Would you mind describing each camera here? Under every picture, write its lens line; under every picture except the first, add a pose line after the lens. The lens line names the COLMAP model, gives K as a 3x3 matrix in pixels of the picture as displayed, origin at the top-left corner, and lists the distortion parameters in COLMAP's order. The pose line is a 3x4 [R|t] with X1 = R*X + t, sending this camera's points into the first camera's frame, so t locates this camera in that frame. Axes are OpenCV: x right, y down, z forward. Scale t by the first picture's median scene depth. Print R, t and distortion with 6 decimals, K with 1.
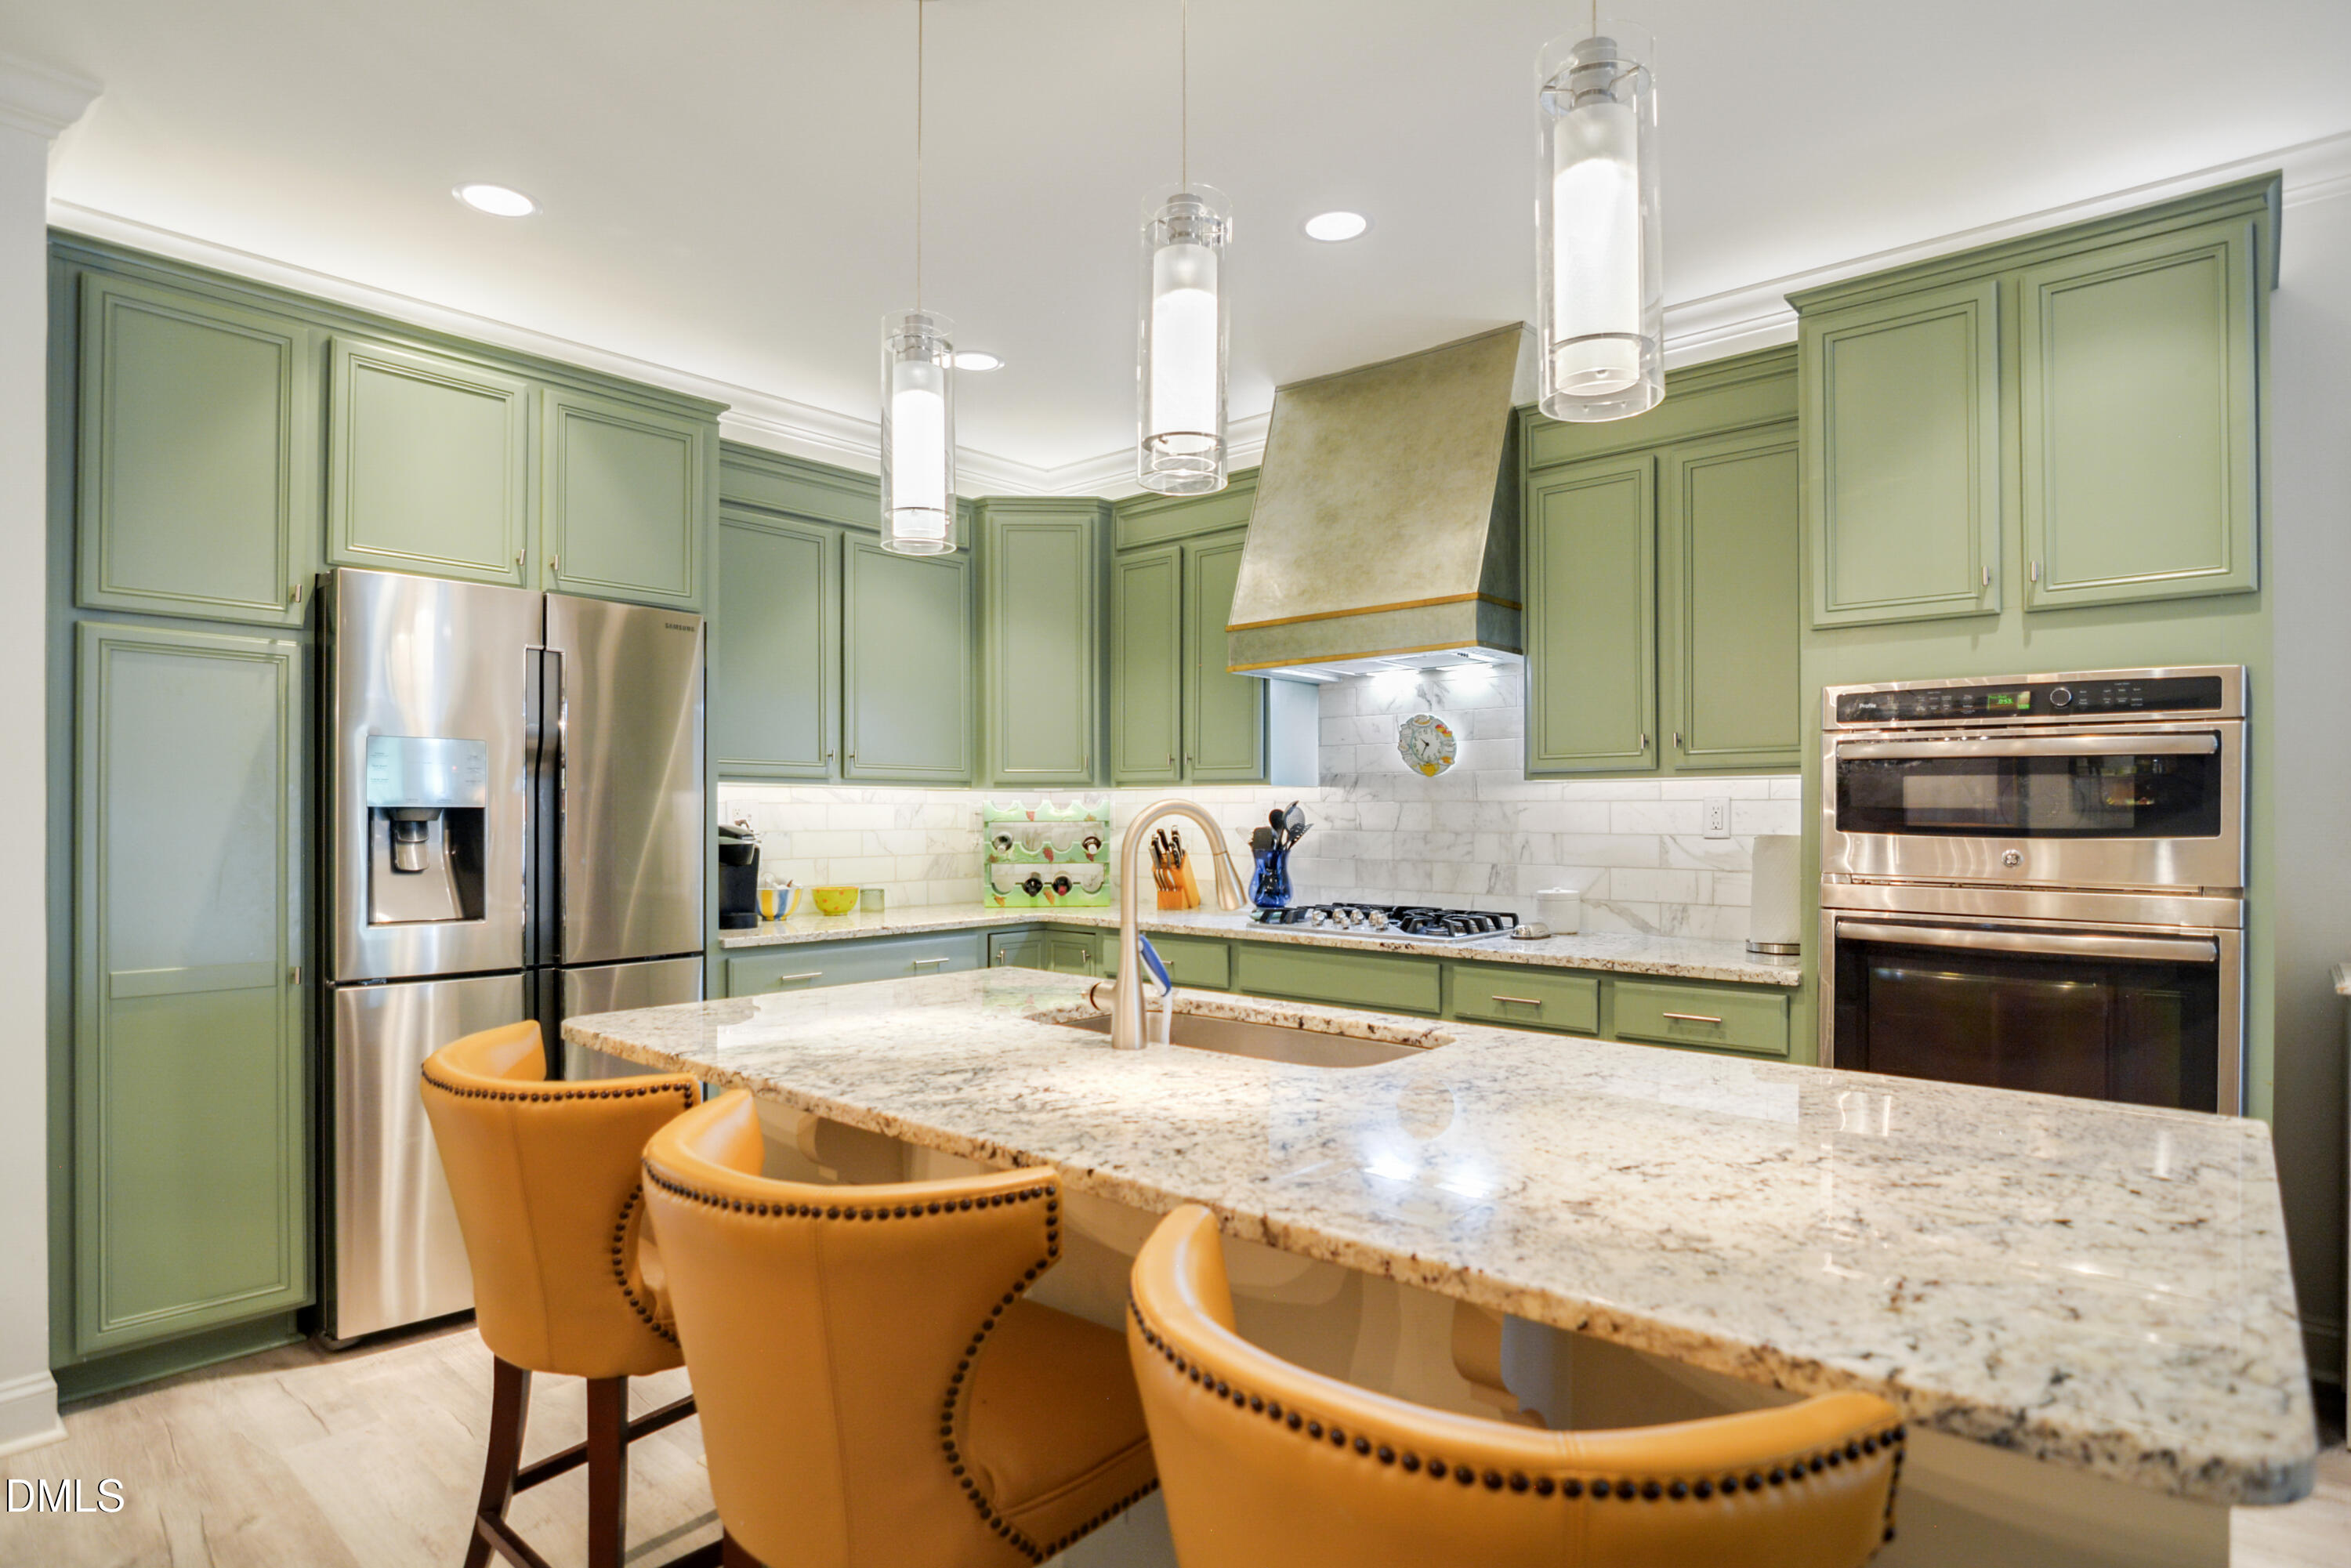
lens RADIAL K [[1259.8, 0, 1175.5], [0, 1259.8, 784.0], [0, 0, 1]] dist [-0.001567, -0.000363]
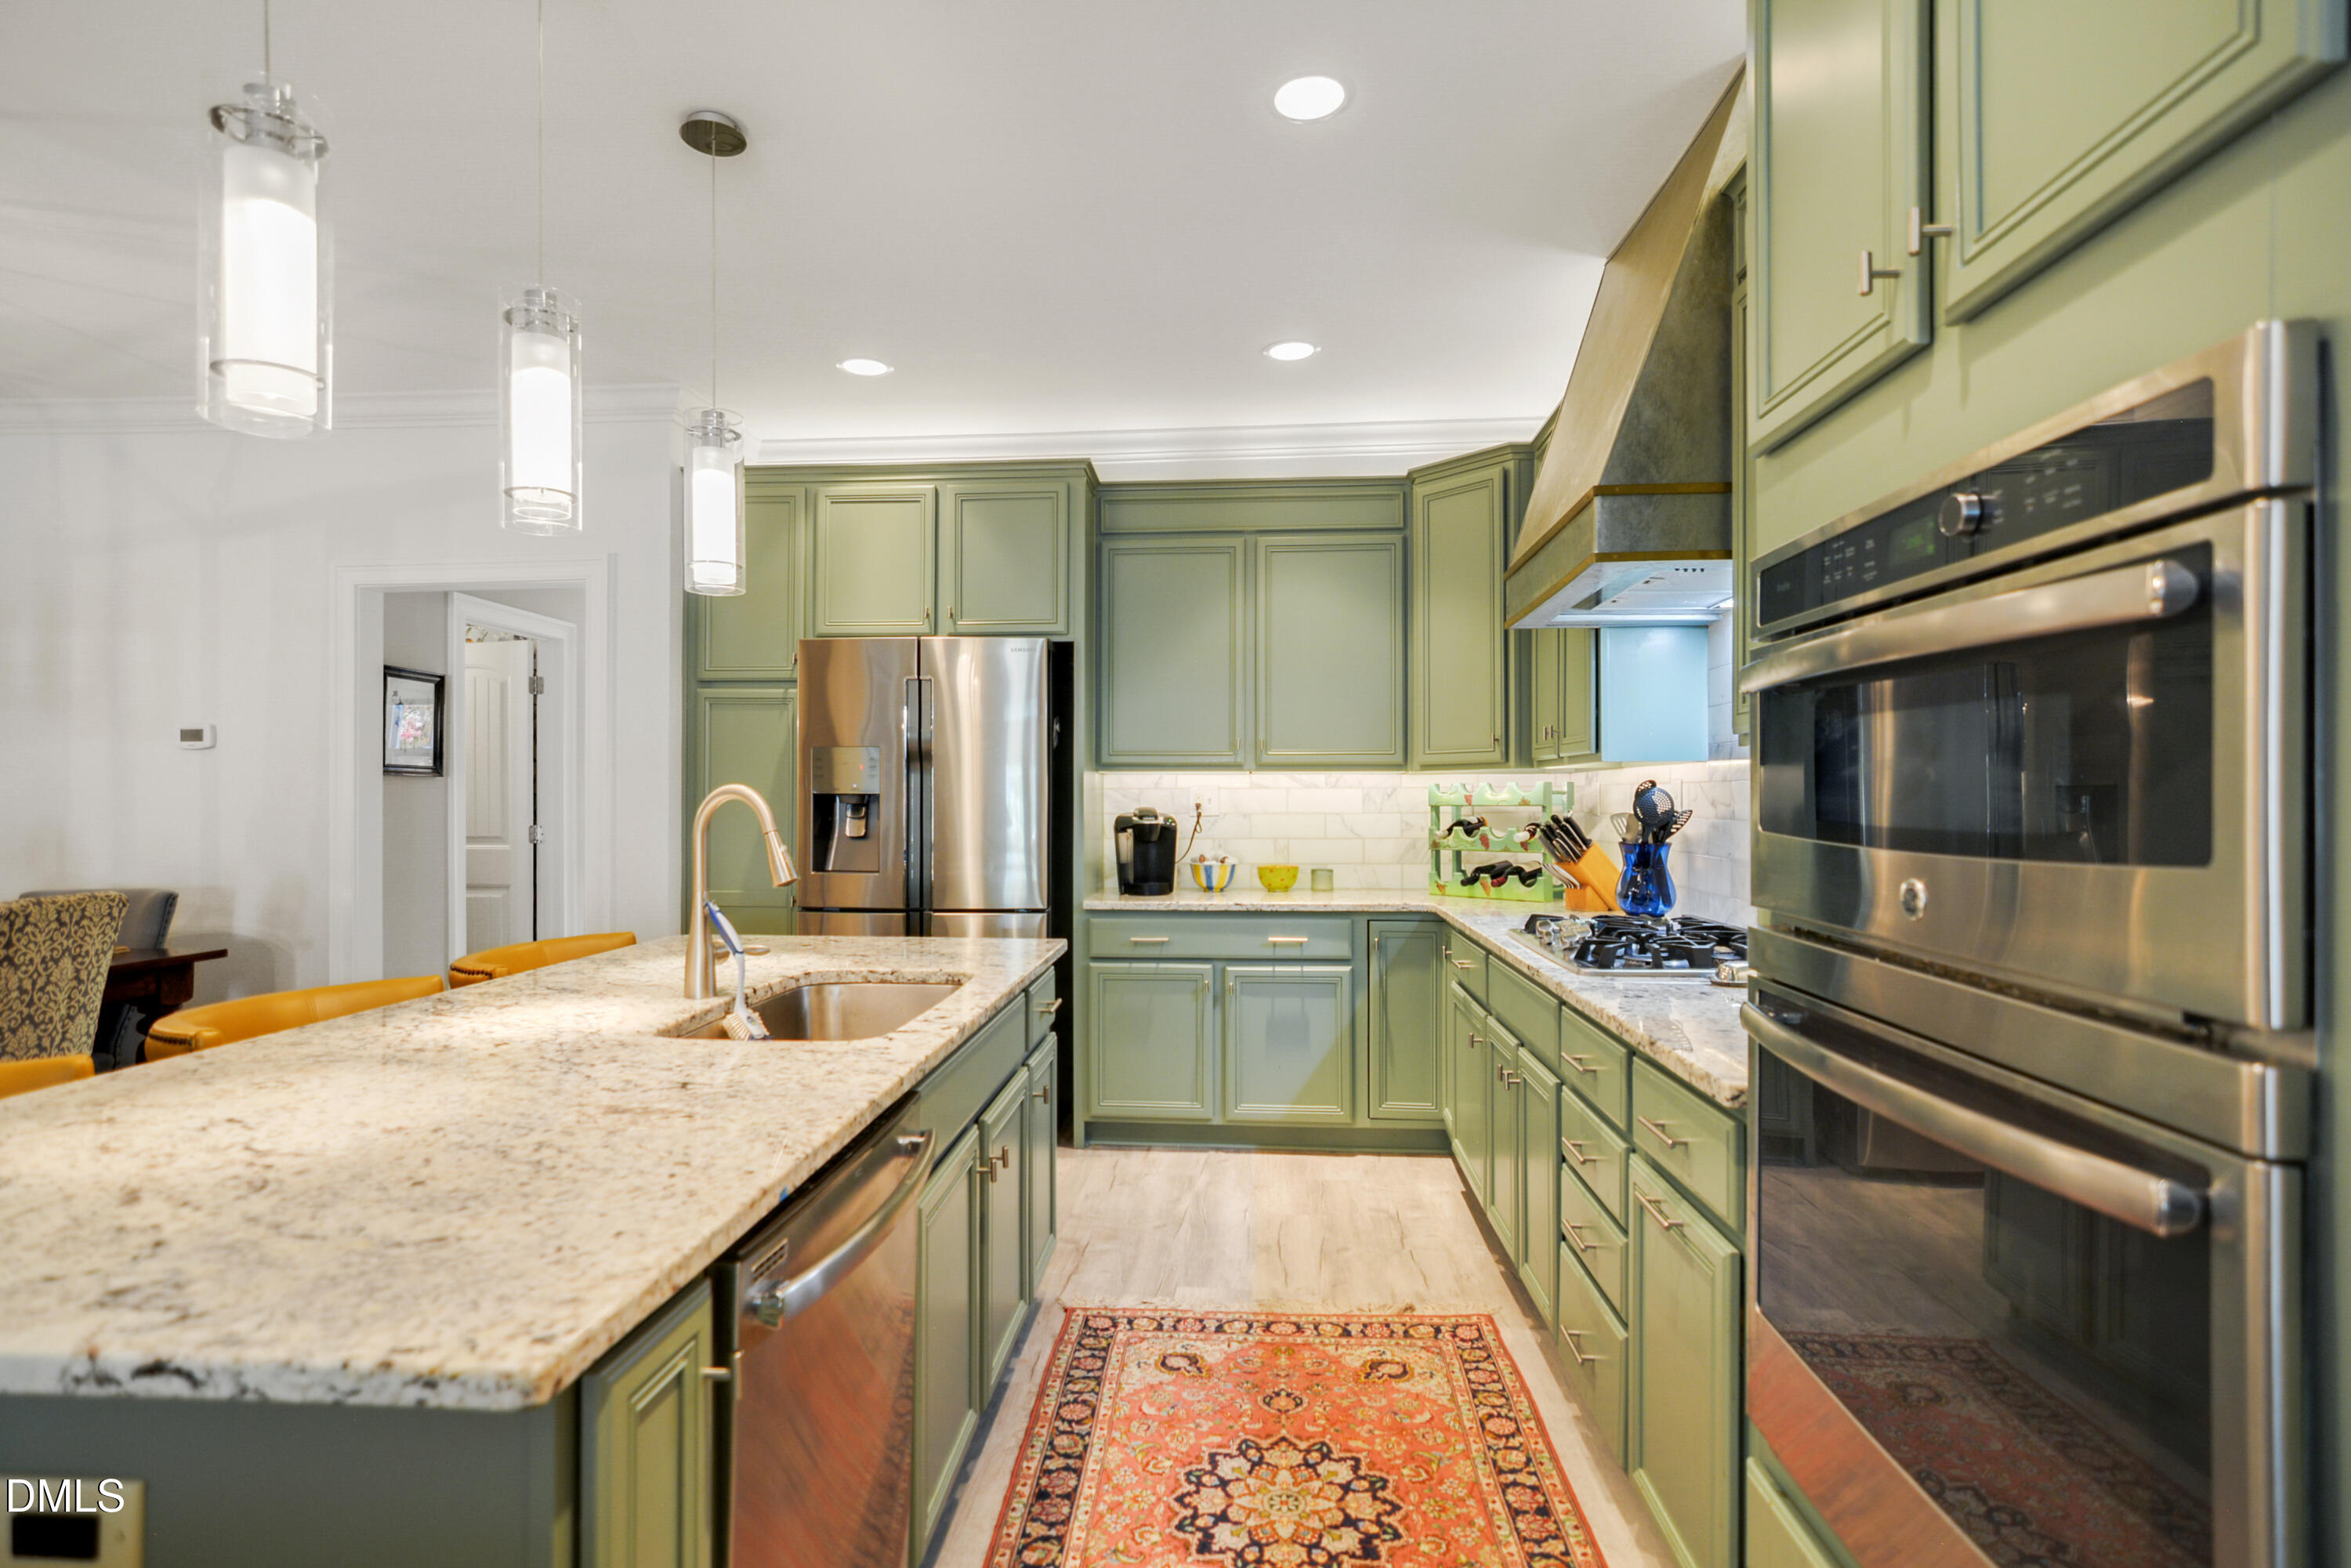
lens RADIAL K [[1183.5, 0, 1165.4], [0, 1183.5, 792.7], [0, 0, 1]] dist [-0.005263, -0.000653]
pose [[0.592137, -0.004646, -0.805824, 0.537104], [0.019253, 0.999779, 0.008383, 0.009621], [0.805608, -0.020479, 0.592095, 0.343938]]
